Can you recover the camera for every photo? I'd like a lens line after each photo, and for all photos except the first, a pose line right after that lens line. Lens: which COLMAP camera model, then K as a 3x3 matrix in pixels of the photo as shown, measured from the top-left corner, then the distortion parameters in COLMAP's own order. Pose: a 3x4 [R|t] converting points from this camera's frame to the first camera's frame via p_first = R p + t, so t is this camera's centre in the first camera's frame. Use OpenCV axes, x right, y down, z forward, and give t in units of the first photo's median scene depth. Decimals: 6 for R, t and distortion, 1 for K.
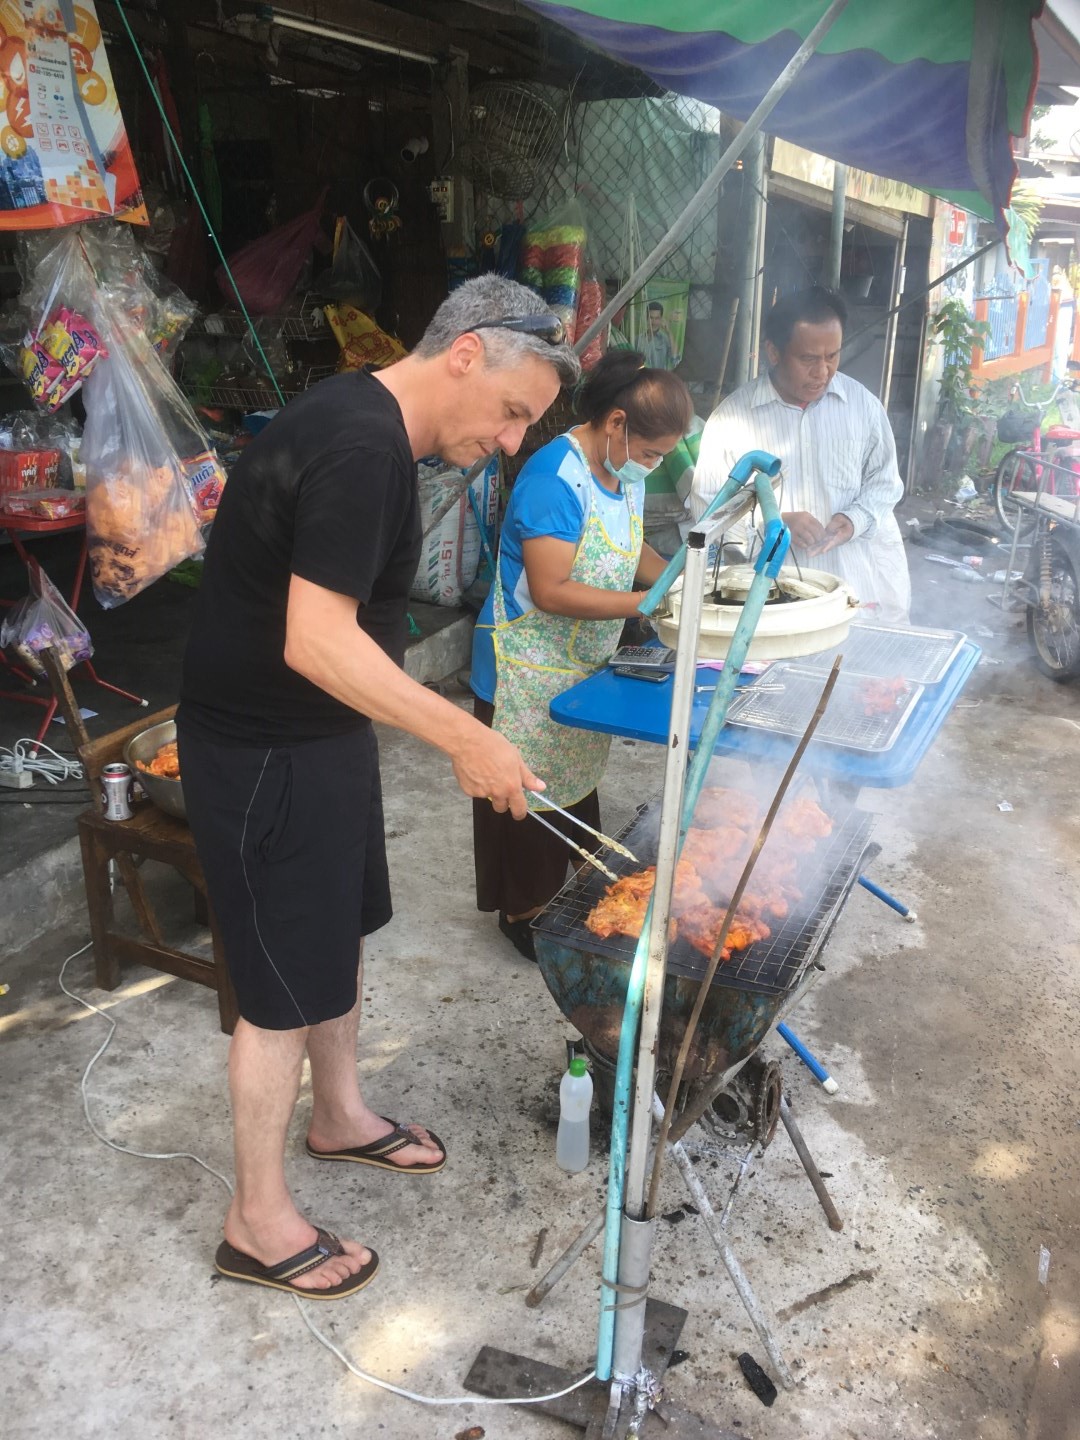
lens RADIAL K [[1245.4, 0, 540.0], [0, 1245.4, 720.0], [0, 0, 1]] dist [0.067621, -0.072210]
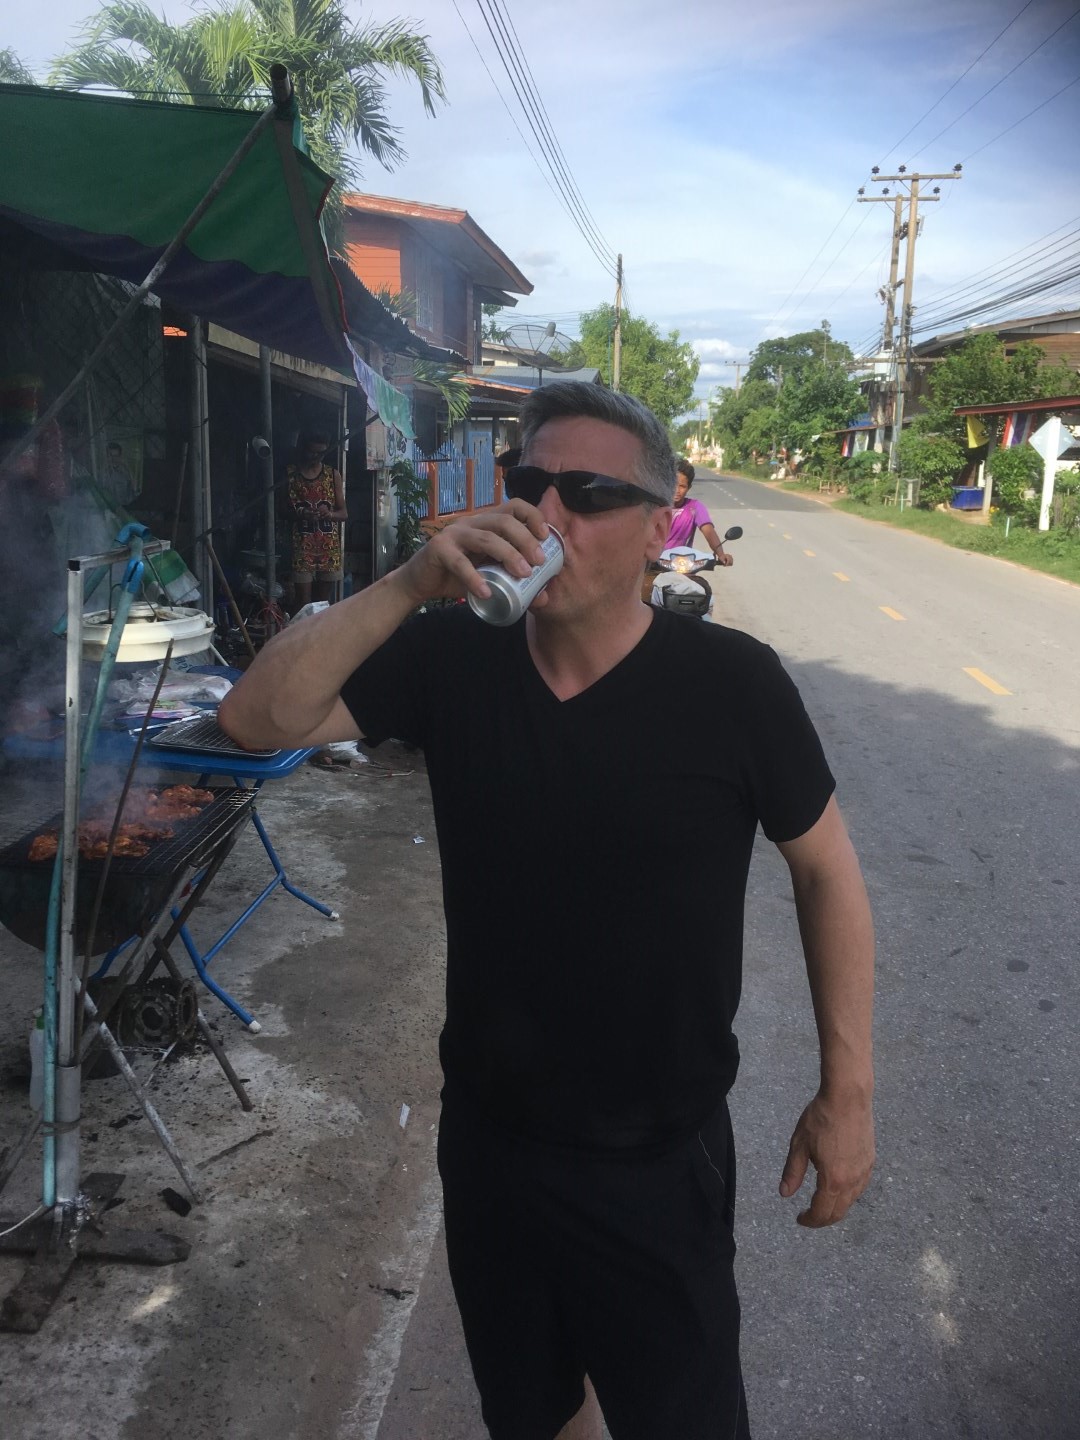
lens RADIAL K [[1245.4, 0, 540.0], [0, 1245.4, 720.0], [0, 0, 1]] dist [0.067621, -0.072210]
pose [[0.929686, -0.041154, 0.366047, 0.050647], [0.084544, 0.991050, -0.103303, 0.151641], [-0.358520, 0.126986, 0.924845, -0.367874]]
